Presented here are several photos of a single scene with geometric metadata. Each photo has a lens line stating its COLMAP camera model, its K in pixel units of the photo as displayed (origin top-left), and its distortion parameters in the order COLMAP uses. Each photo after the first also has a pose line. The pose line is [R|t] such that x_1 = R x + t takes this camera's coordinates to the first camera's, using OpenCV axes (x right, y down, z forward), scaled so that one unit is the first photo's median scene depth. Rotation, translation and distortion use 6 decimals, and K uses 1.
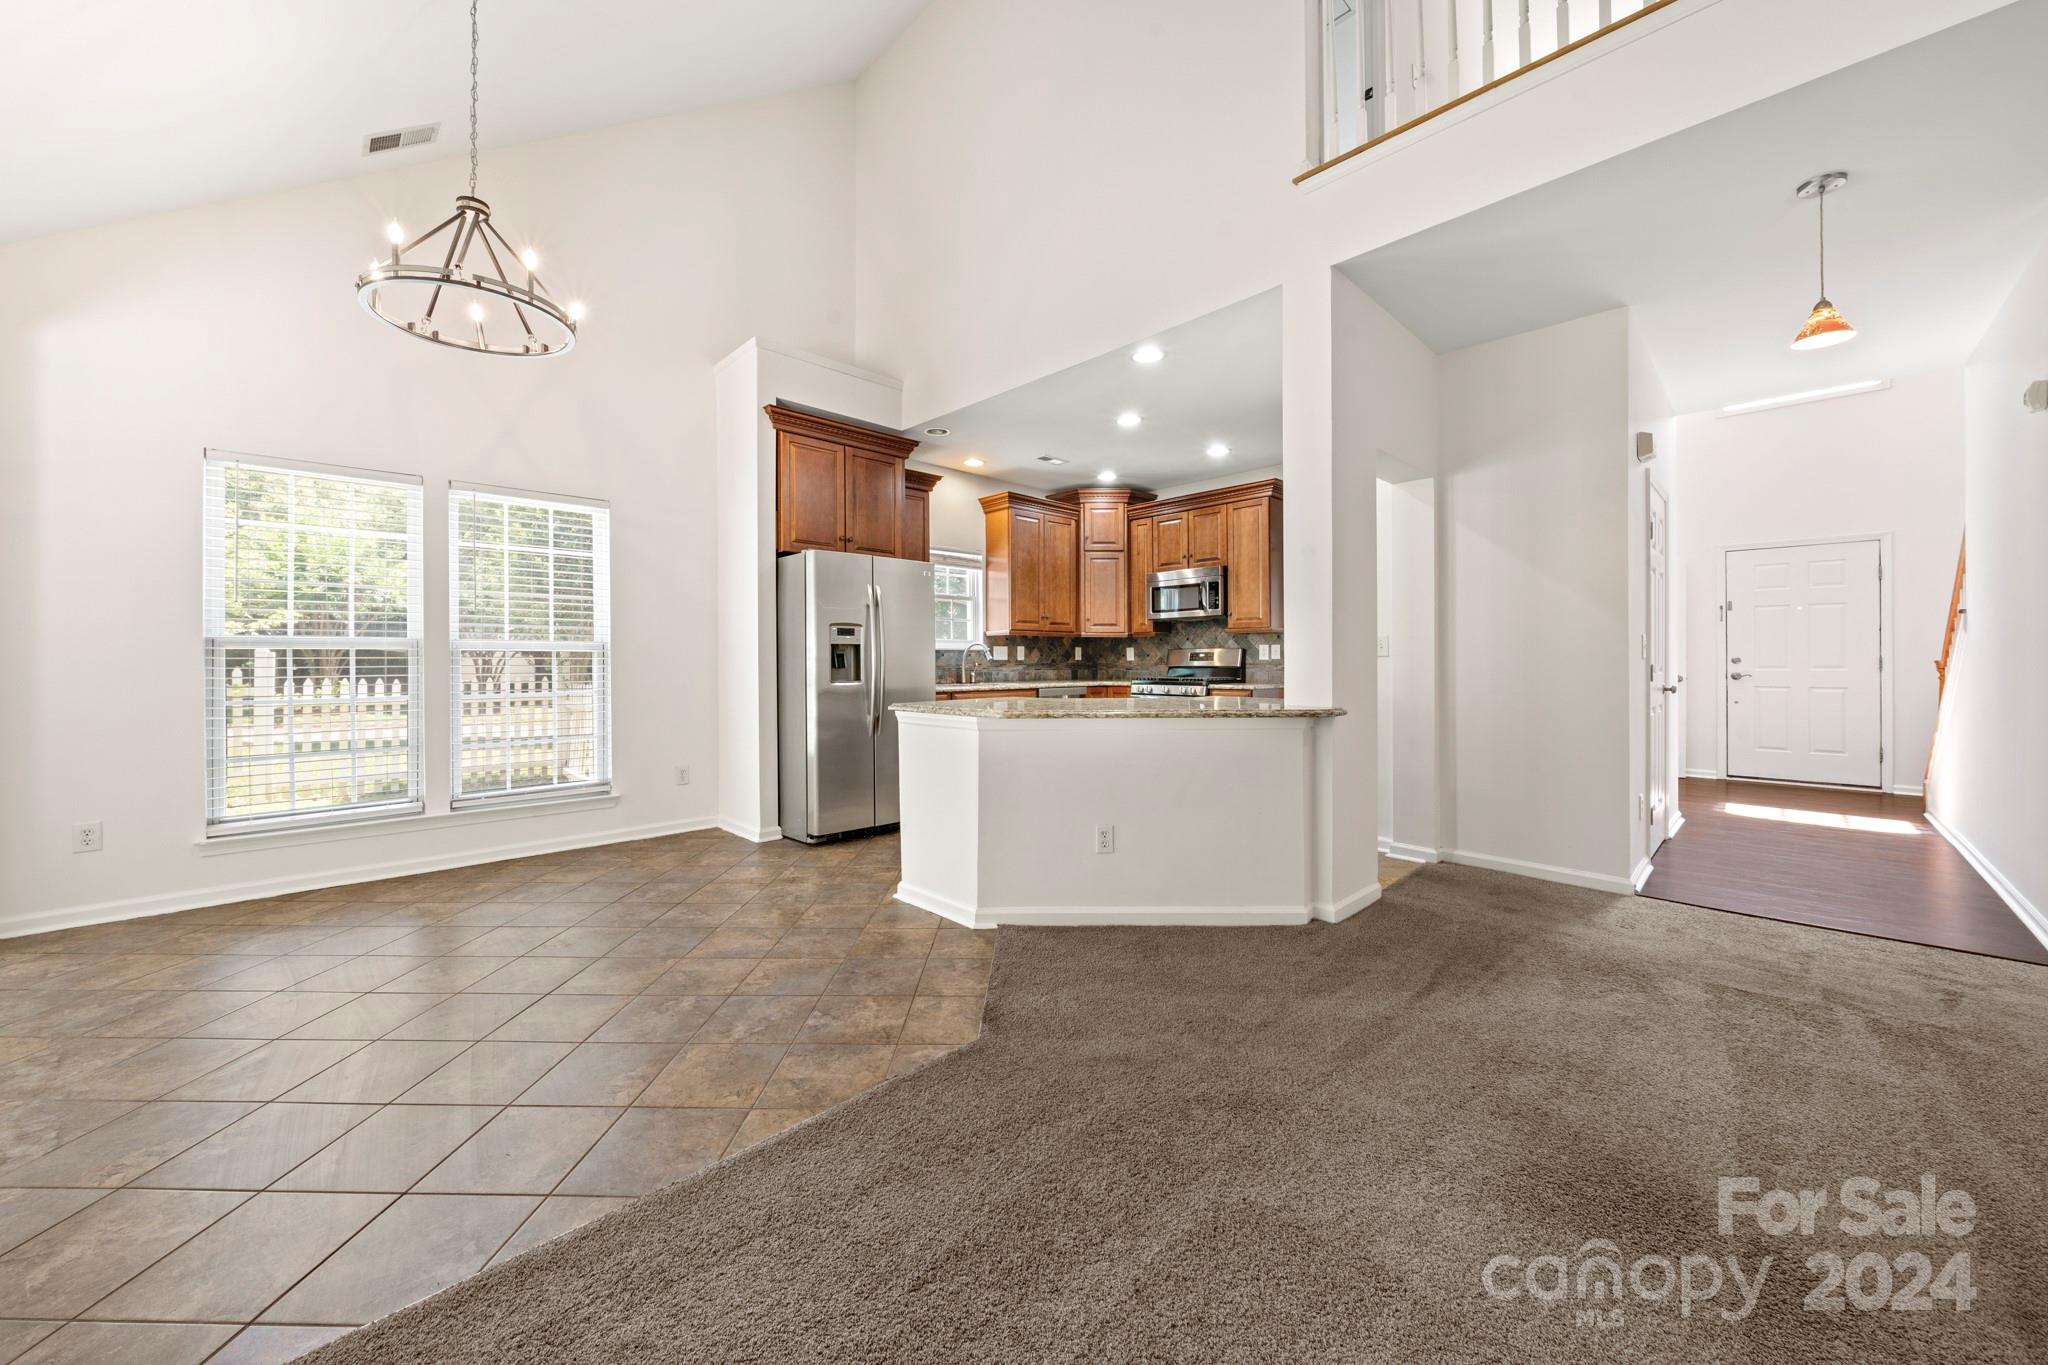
lens RADIAL K [[736.5, 0, 1021.0], [0, 736.5, 659.0], [0, 0, 1]] dist [-0.001529, -0.000224]
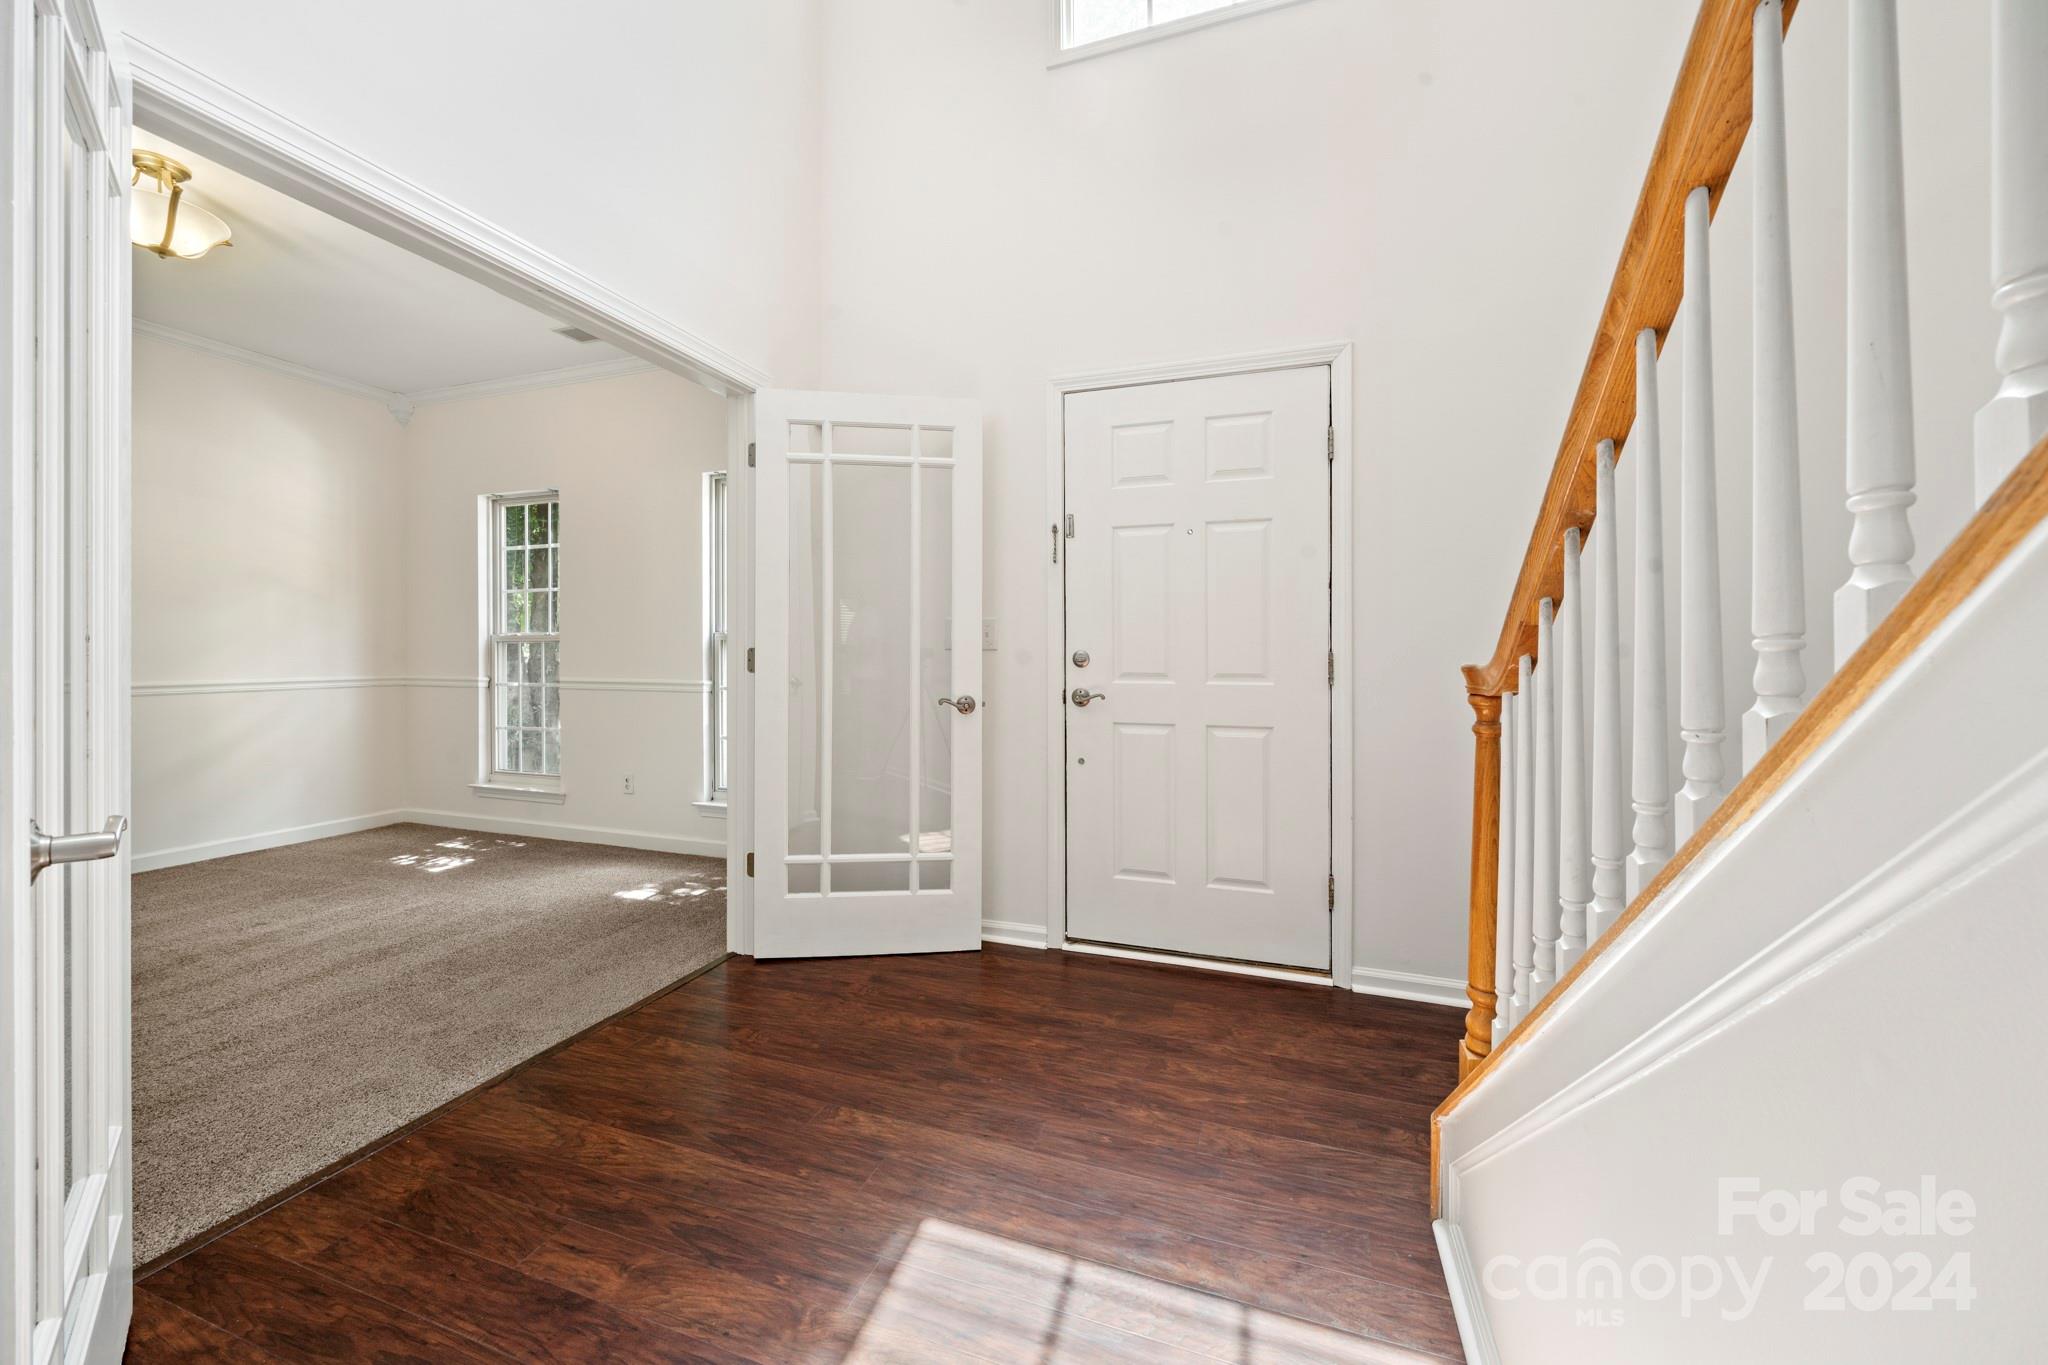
lens RADIAL K [[736.5, 0, 1021.0], [0, 736.5, 659.0], [0, 0, 1]] dist [-0.001529, -0.000224]
pose [[0.898971, 0.001740, 0.438004, 0.882681], [-0.006313, 0.999940, 0.008984, -0.002328], [-0.437962, -0.010841, 0.898928, 0.747886]]
